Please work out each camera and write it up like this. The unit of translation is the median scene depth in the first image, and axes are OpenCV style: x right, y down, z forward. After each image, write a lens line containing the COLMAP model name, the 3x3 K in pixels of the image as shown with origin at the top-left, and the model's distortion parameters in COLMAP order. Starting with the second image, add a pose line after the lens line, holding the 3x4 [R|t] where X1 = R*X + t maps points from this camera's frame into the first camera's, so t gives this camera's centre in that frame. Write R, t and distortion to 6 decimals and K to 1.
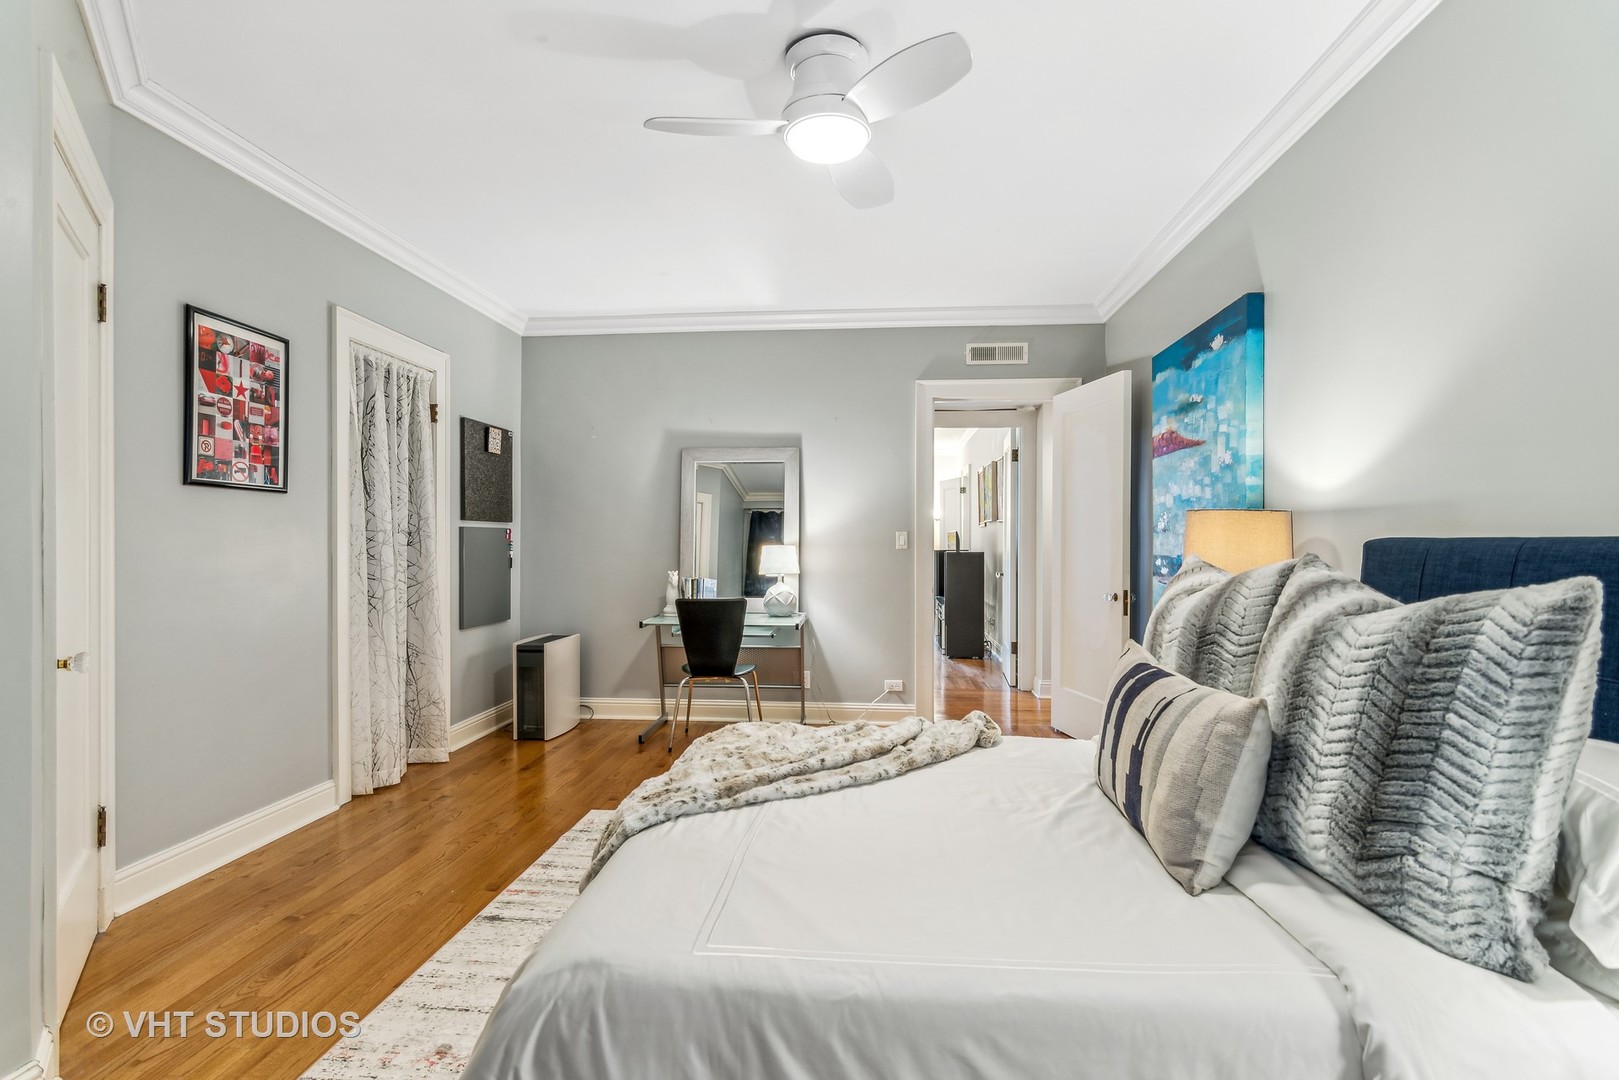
lens RADIAL K [[794.5, 0, 802.8], [0, 794.5, 545.8], [0, 0, 1]] dist [0.003007, 0.001571]
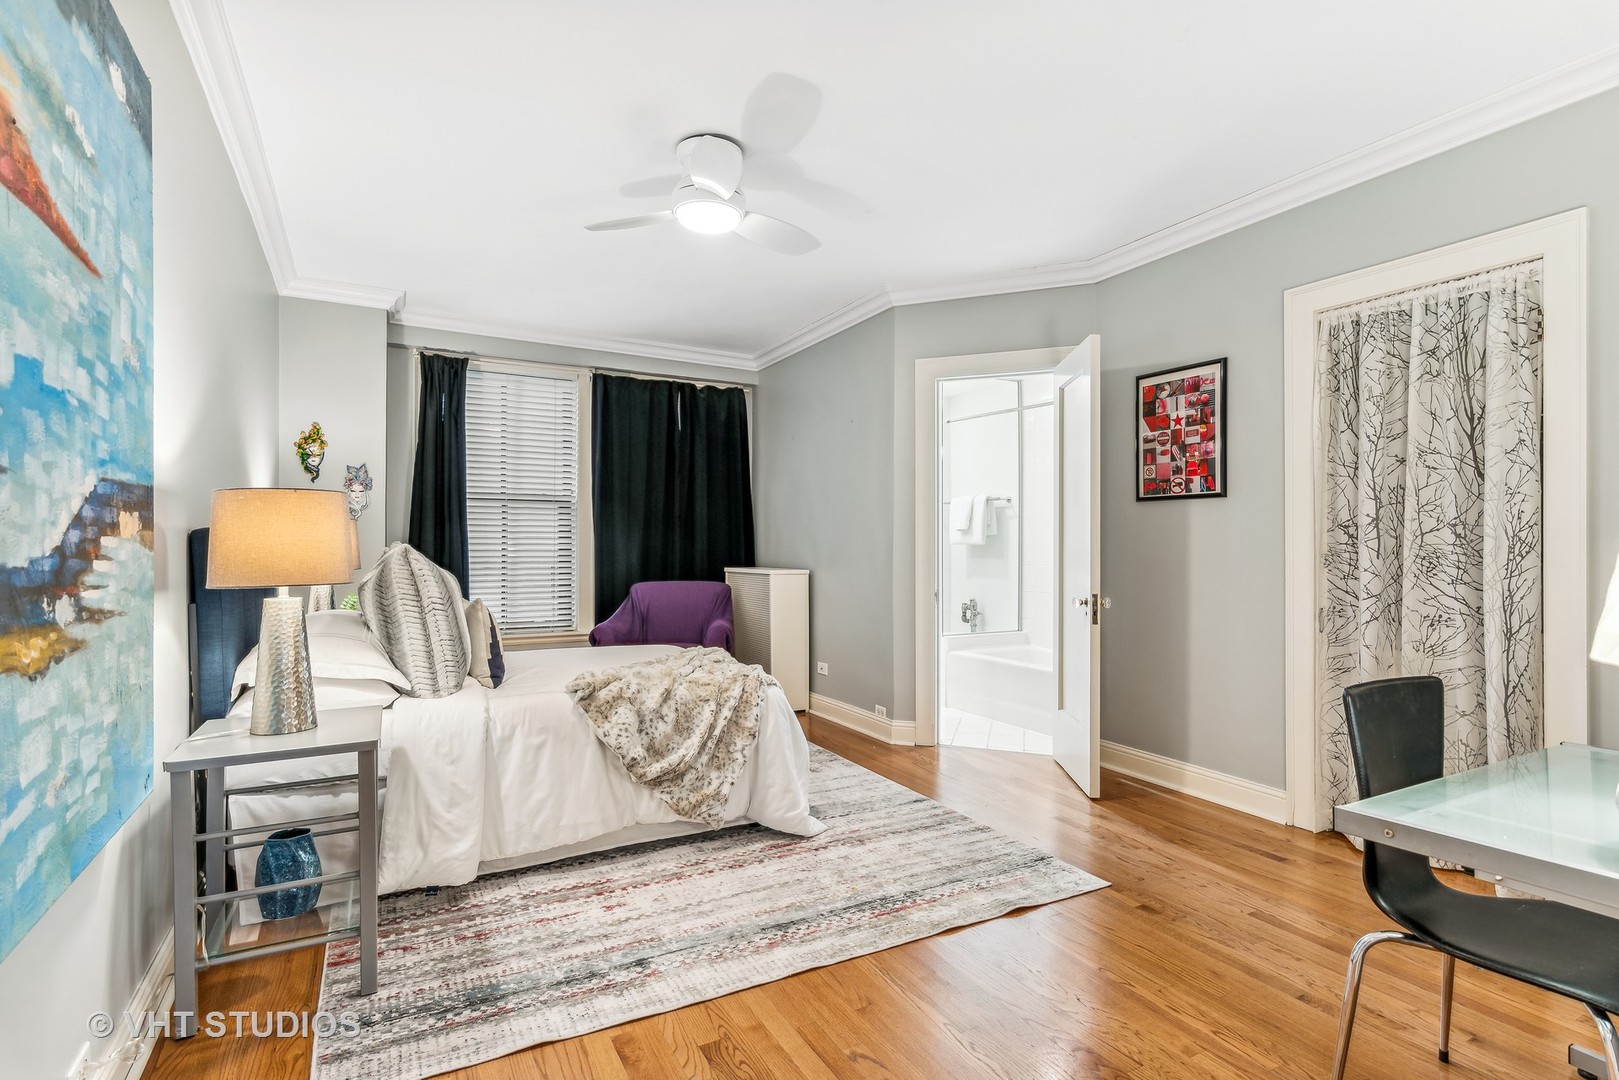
lens RADIAL K [[794.5, 0, 802.8], [0, 794.5, 545.8], [0, 0, 1]] dist [0.003007, 0.001571]
pose [[-0.832165, -0.002305, -0.554524, 0.484822], [-0.005326, 0.999978, 0.003835, 0.000693], [0.554503, 0.006145, -0.832159, 1.715054]]
